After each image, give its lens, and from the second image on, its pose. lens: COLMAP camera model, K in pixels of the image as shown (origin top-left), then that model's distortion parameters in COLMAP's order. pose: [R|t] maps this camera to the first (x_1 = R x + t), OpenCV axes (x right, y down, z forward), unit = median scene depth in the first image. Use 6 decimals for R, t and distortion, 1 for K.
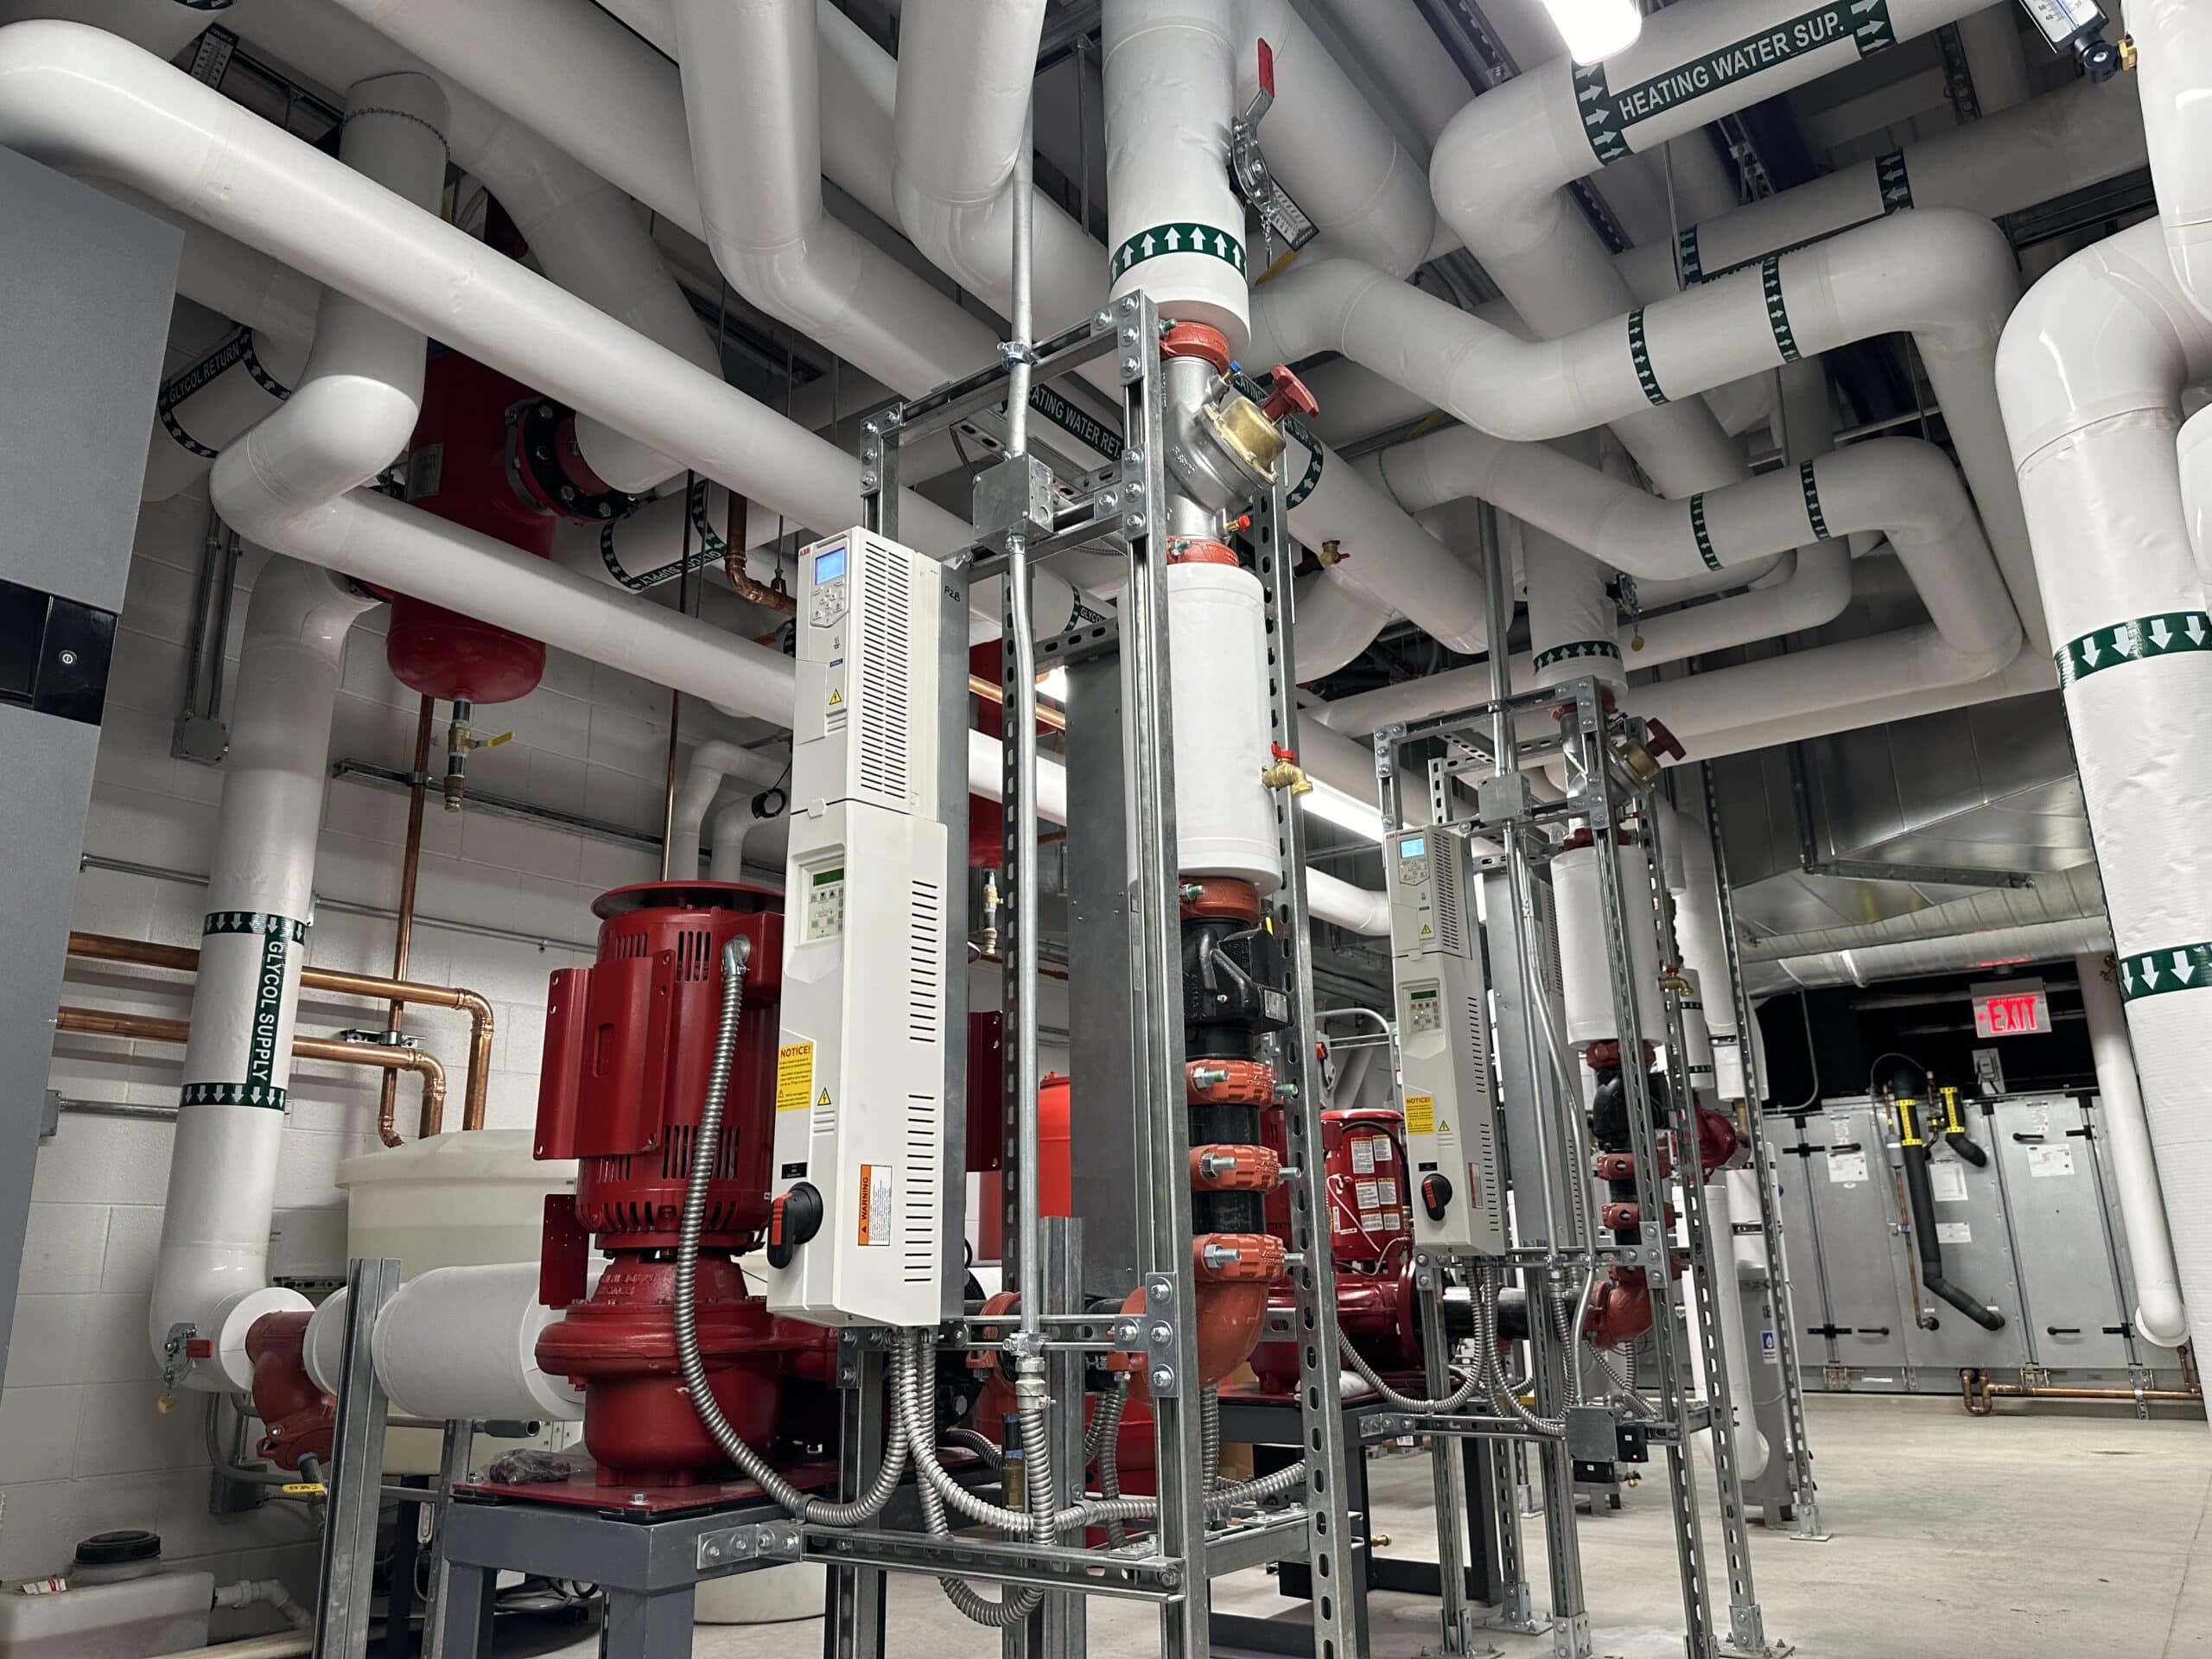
lens RADIAL K [[1577.4, 0, 1106.0], [0, 1577.4, 829.5], [0, 0, 1]] dist [-0.000463, -0.002942]
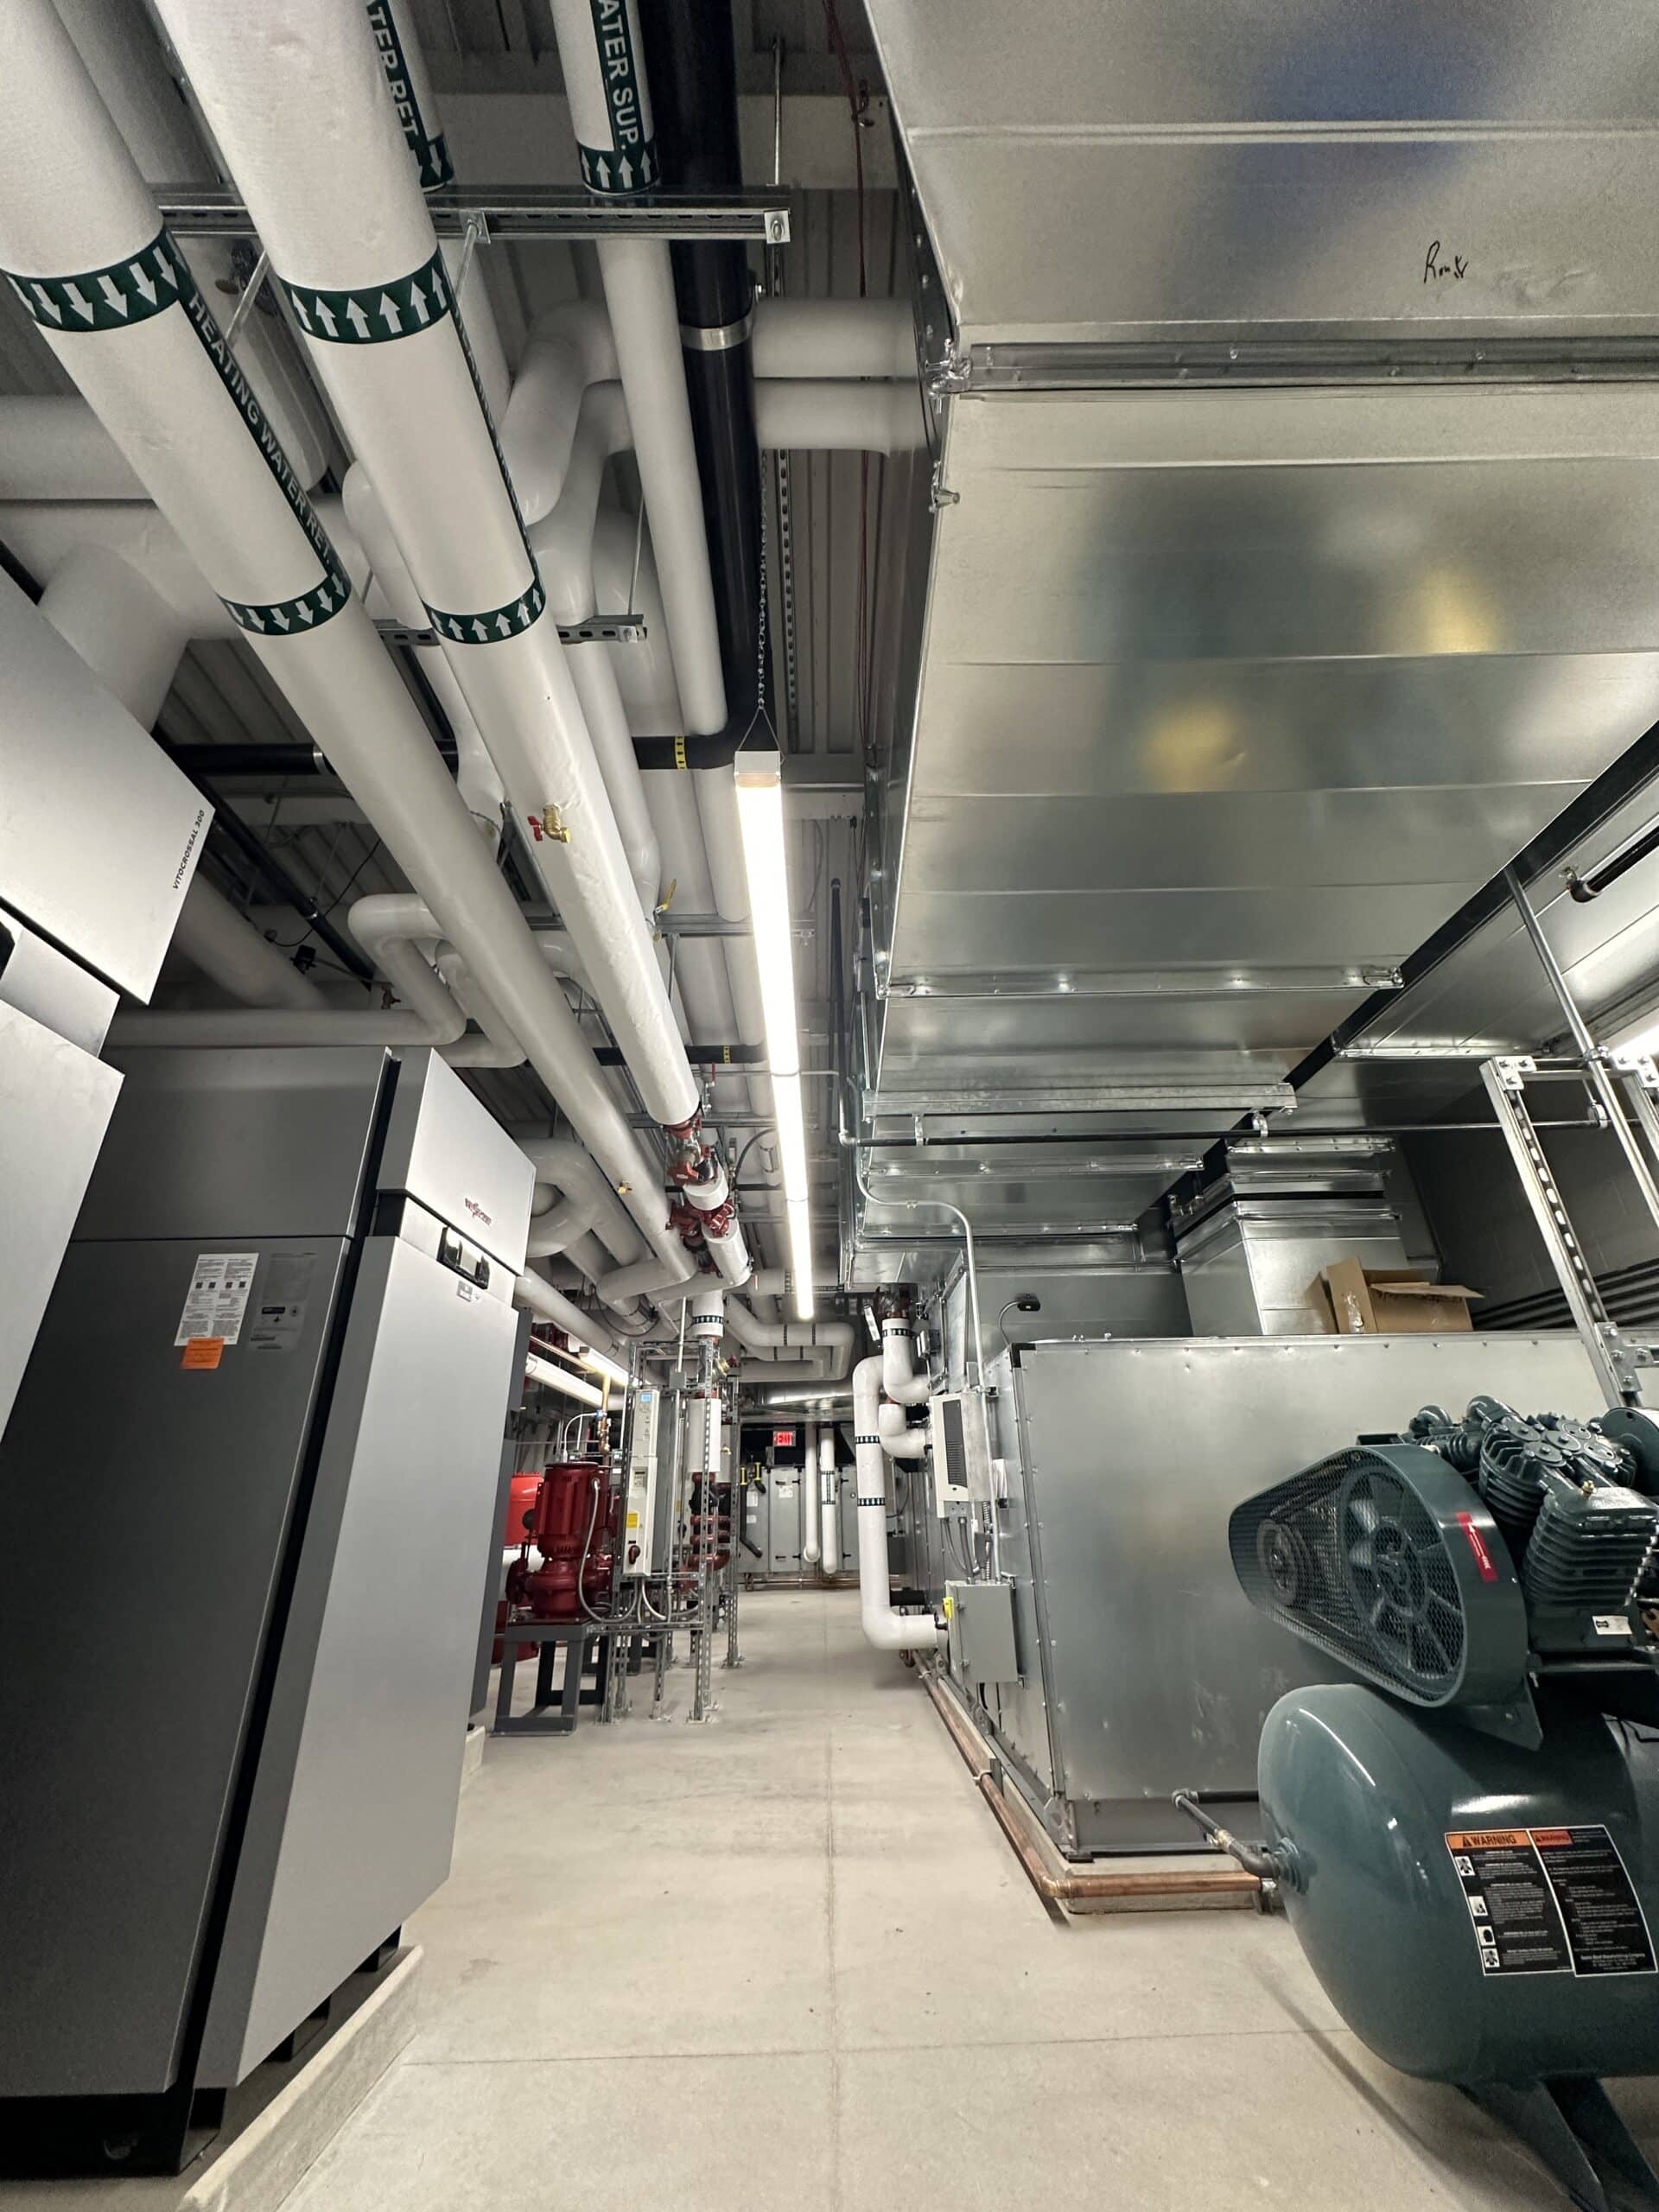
lens RADIAL K [[880.6, 0, 829.5], [0, 880.6, 1106.0], [0, 0, 1]] dist [-0.003307, 0.000071]
pose [[0.809120, 0.244711, 0.534268, -0.626387], [-0.155183, 0.965873, -0.207383, -0.257378], [-0.566784, 0.084889, 0.819482, -0.703209]]
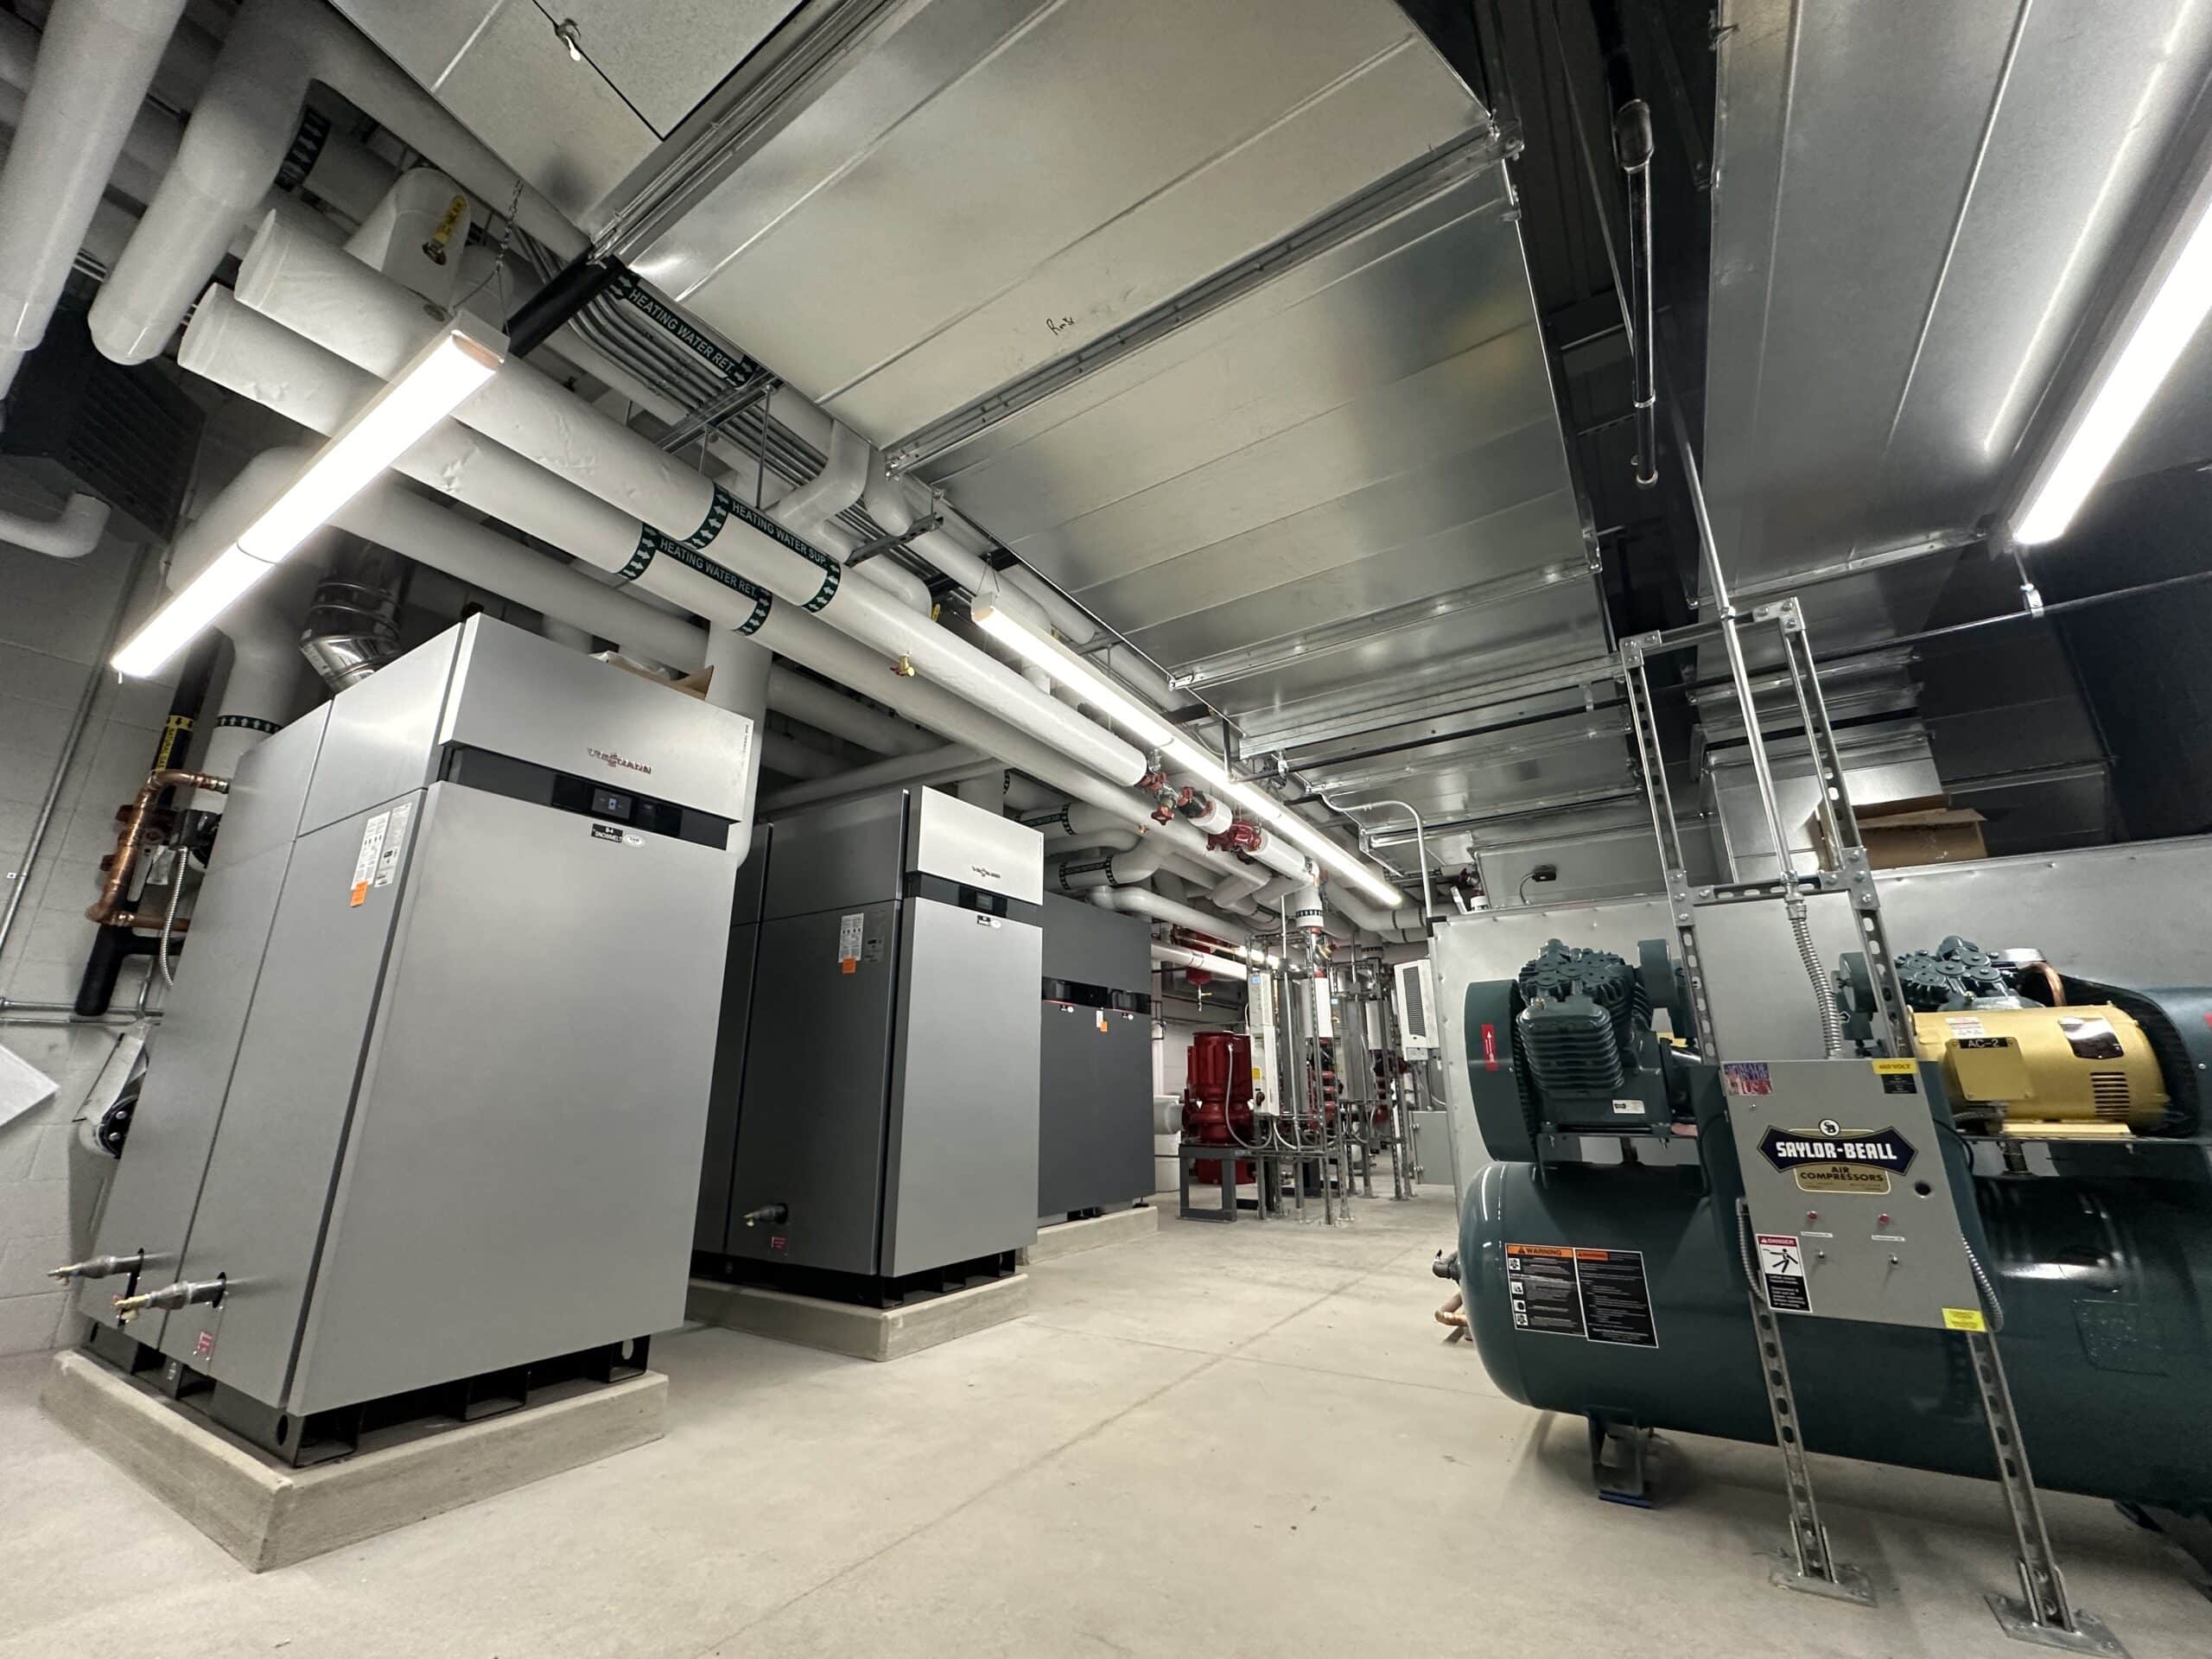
lens RADIAL K [[880.6, 0, 1106.0], [0, 880.6, 829.5], [0, 0, 1]] dist [-0.003307, 0.000071]
pose [[0.998316, 0.031034, 0.049016, -0.420452], [-0.030219, 0.999394, -0.017275, -0.304627], [-0.049522, 0.015764, 0.998649, -1.020456]]
